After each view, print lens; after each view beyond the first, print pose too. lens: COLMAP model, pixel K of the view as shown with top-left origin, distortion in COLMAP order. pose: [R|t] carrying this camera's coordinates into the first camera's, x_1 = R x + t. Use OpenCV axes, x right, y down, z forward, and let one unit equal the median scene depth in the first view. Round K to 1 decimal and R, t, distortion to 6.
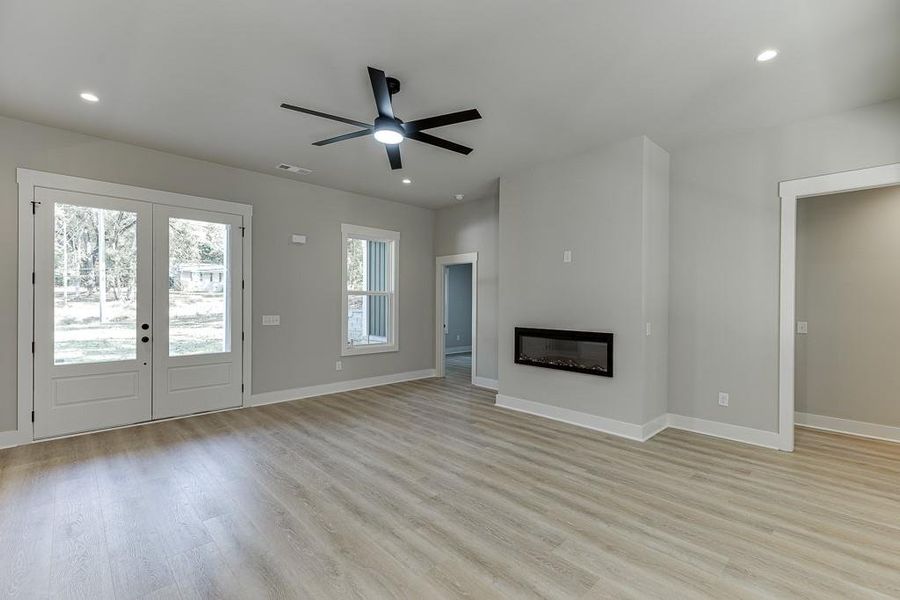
lens RADIAL K [[402.5, 0, 456.4], [0, 402.5, 302.5], [0, 0, 1]] dist [0.009956, -0.003553]
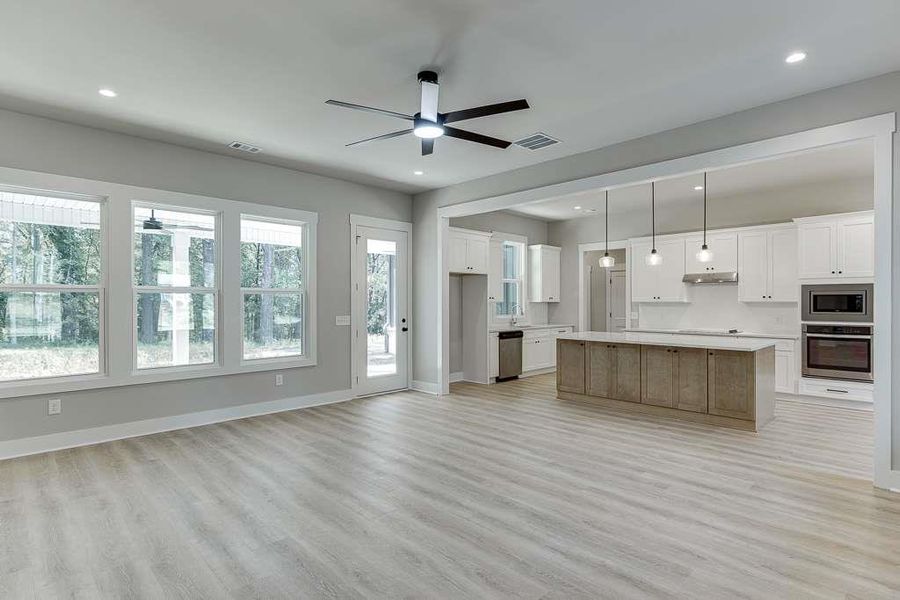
lens RADIAL K [[462.0, 0, 457.8], [0, 462.0, 303.3], [0, 0, 1]] dist [-0.001119, -0.000090]
pose [[-0.999903, -0.005740, -0.012724, -0.164216], [-0.005821, 0.999963, 0.006318, -0.005422], [0.012687, 0.006392, -0.999899, 1.537797]]
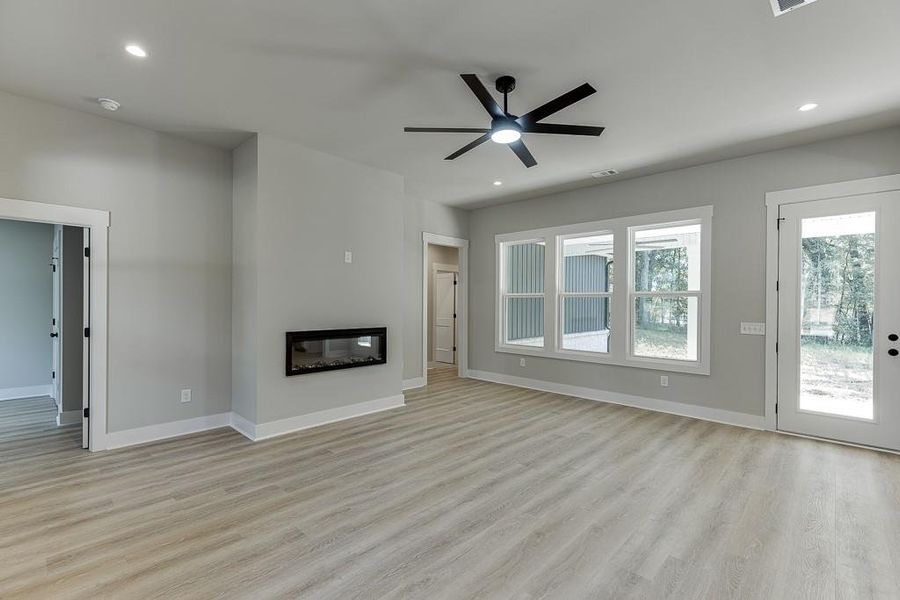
lens RADIAL K [[402.5, 0, 454.7], [0, 402.5, 303.3], [0, 0, 1]] dist [0.009956, -0.003553]
pose [[-0.047471, -0.010173, 0.998821, -0.837369], [-0.005885, 0.999934, 0.009904, -0.008990], [-0.998855, -0.005408, -0.047528, 0.851723]]
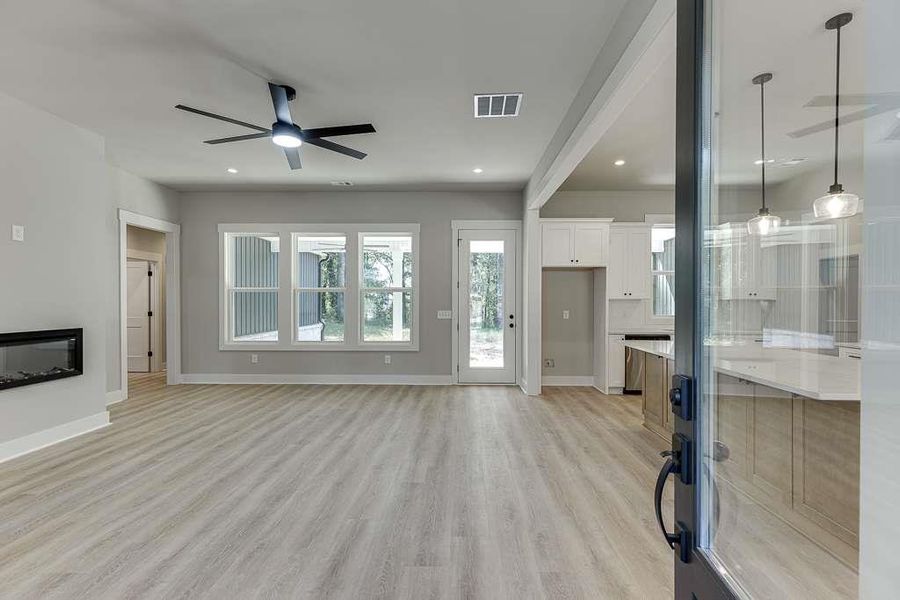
lens RADIAL K [[402.5, 0, 455.7], [0, 402.5, 303.8], [0, 0, 1]] dist [0.009956, -0.003553]
pose [[-0.705285, -0.014326, 0.708779, -0.906997], [-0.005632, 0.999877, 0.014606, 0.000463], [-0.708901, 0.006310, -0.705280, 1.048523]]
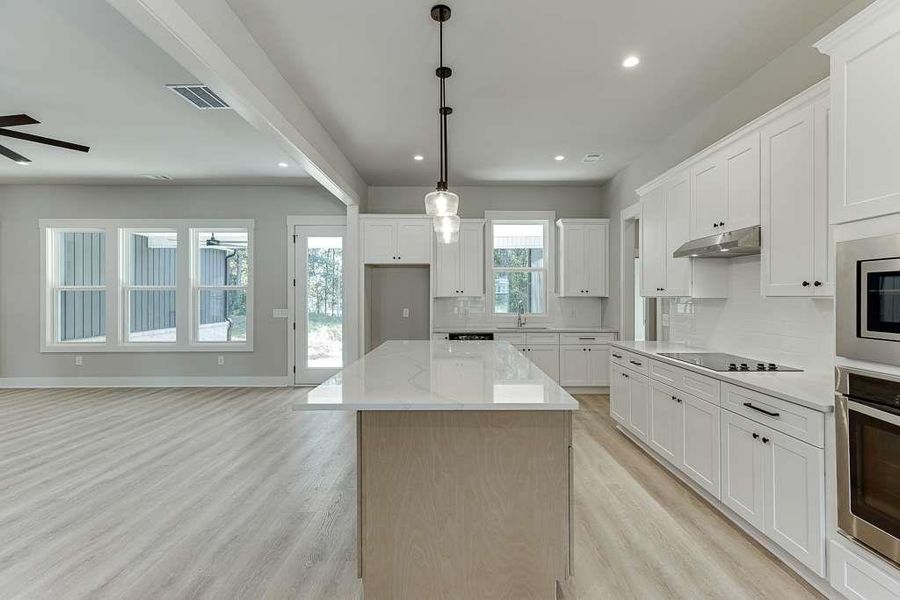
lens RADIAL K [[402.5, 0, 457.4], [0, 402.5, 297.4], [0, 0, 1]] dist [0.009956, -0.003553]
pose [[-0.727868, -0.008029, 0.685670, -1.278154], [-0.002127, 0.999953, 0.009452, -0.009812], [-0.685714, 0.005421, -0.727851, 0.638524]]
